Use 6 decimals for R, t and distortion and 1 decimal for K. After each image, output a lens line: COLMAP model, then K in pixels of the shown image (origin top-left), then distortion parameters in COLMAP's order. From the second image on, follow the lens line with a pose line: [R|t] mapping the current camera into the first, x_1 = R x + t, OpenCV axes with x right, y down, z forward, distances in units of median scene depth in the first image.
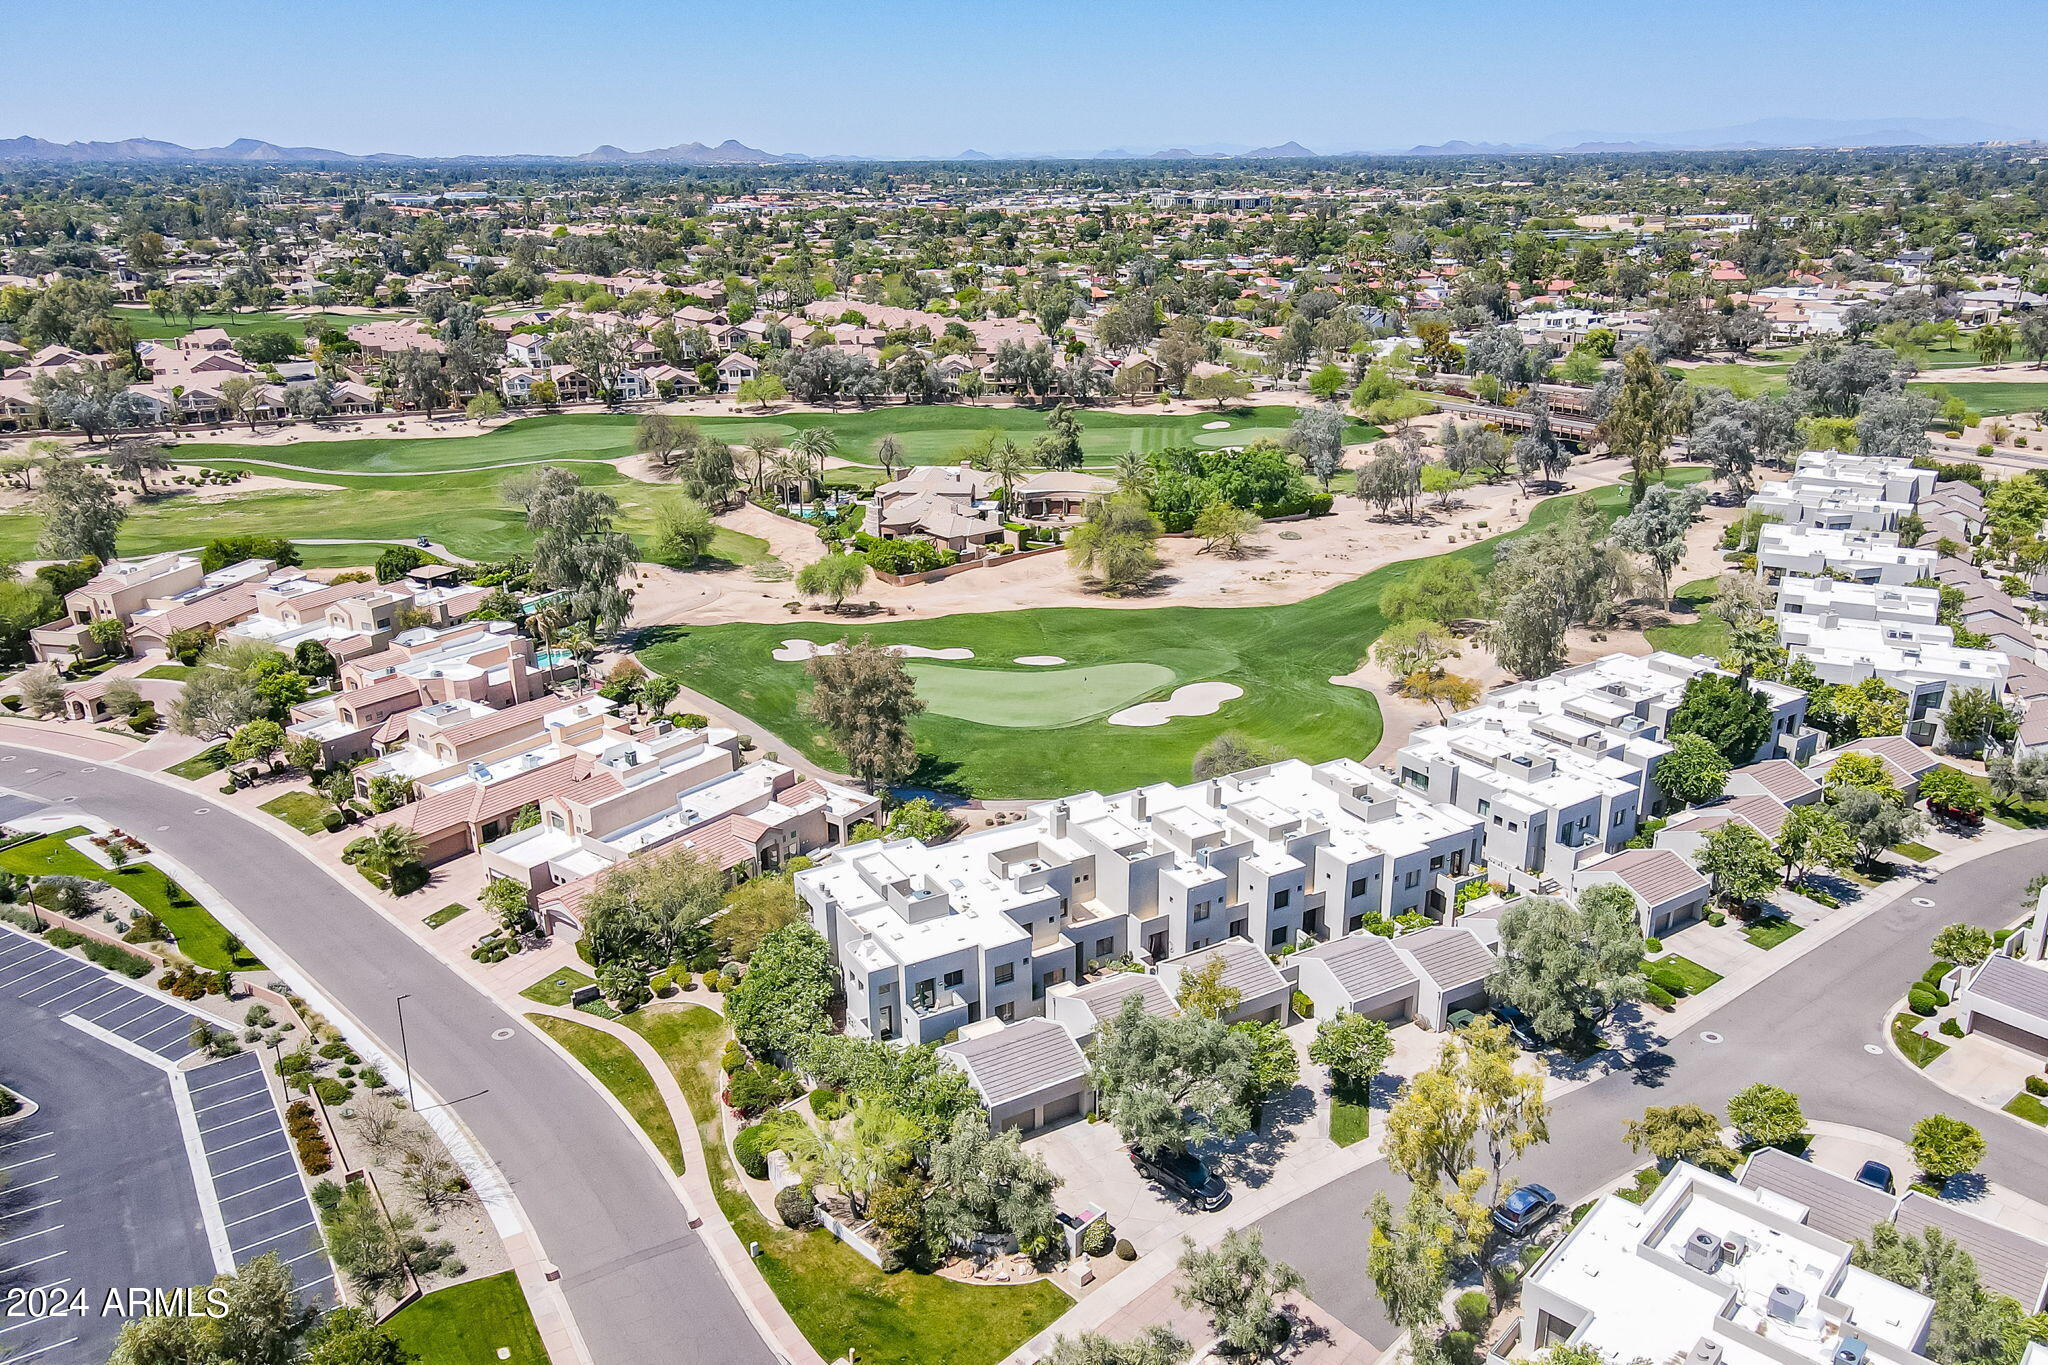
lens RADIAL K [[1551.0, 0, 1028.1], [0, 1551.0, 706.4], [0, 0, 1]] dist [-0.008800, -0.000589]
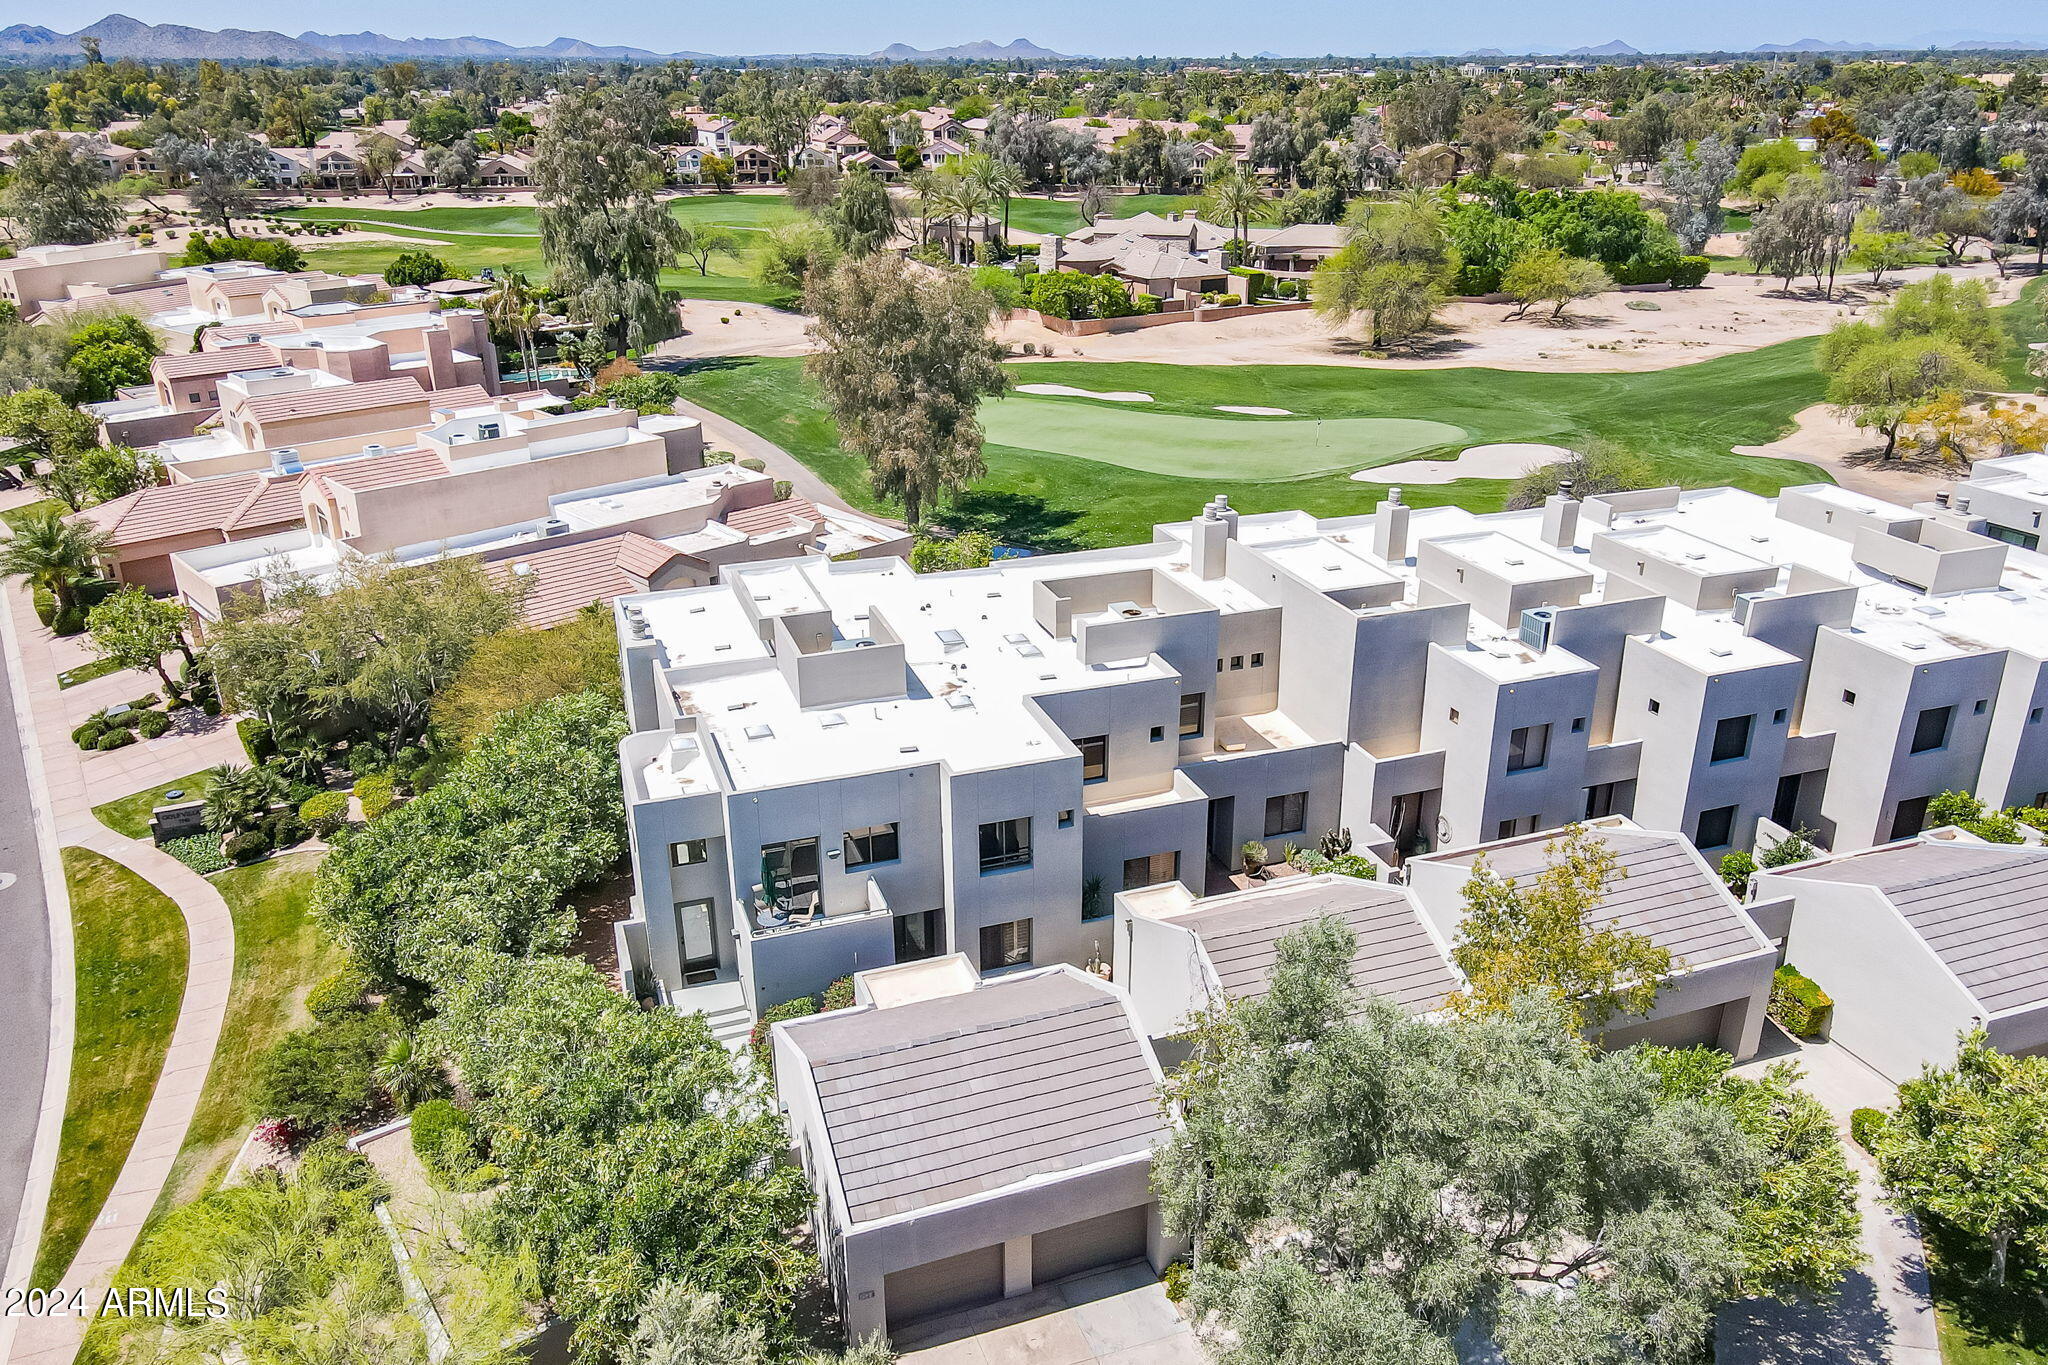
lens RADIAL K [[1485.2, 0, 1024.0], [0, 1485.2, 682.5], [0, 0, 1]] dist [-0.006321, 0.065474]
pose [[0.982285, 0.070824, -0.173496, 0.045847], [-0.065499, 0.997194, 0.036237, 0.105466], [0.175576, -0.024231, 0.984168, 0.567604]]
